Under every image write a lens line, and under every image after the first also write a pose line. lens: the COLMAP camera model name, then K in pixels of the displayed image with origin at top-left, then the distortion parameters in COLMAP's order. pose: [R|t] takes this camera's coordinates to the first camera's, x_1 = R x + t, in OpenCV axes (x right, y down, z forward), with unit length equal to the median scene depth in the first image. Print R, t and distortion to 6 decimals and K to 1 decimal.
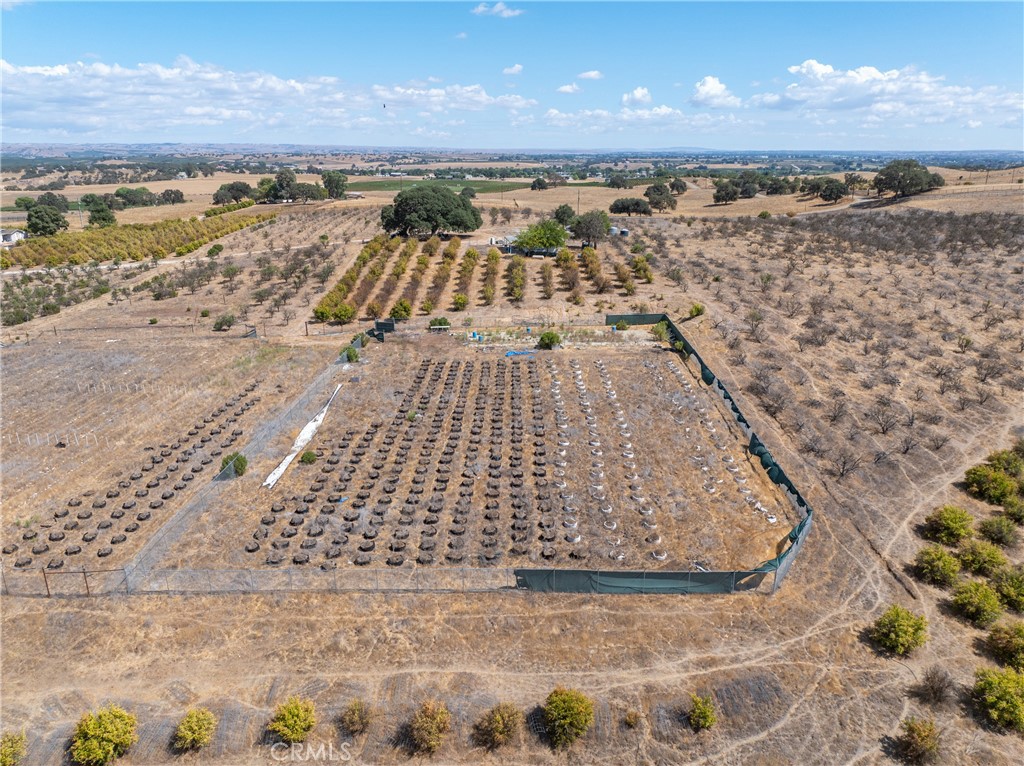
lens RADIAL K [[717.4, 0, 505.9], [0, 717.4, 374.4], [0, 0, 1]] dist [-0.046988, 0.022318]
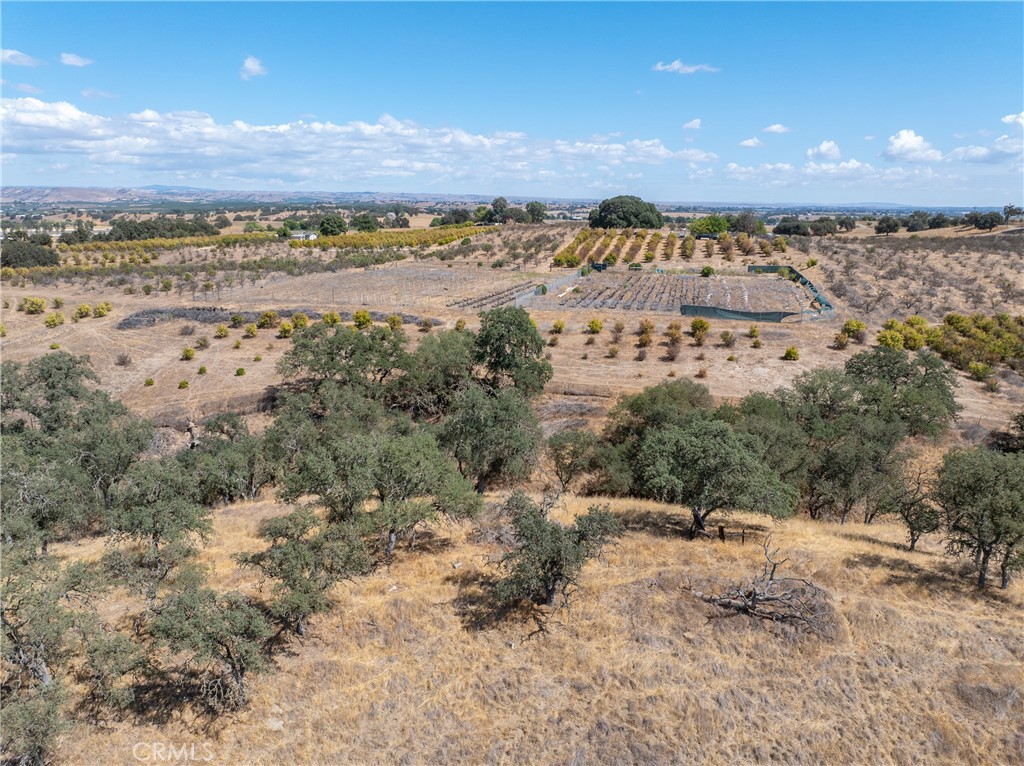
lens RADIAL K [[717.4, 0, 516.2], [0, 717.4, 380.2], [0, 0, 1]] dist [-0.046988, 0.022318]
pose [[0.975295, 0.060533, -0.212451, -0.001529], [-0.073387, 0.995887, -0.053141, 0.230496], [0.208360, 0.067420, 0.975726, -0.456169]]
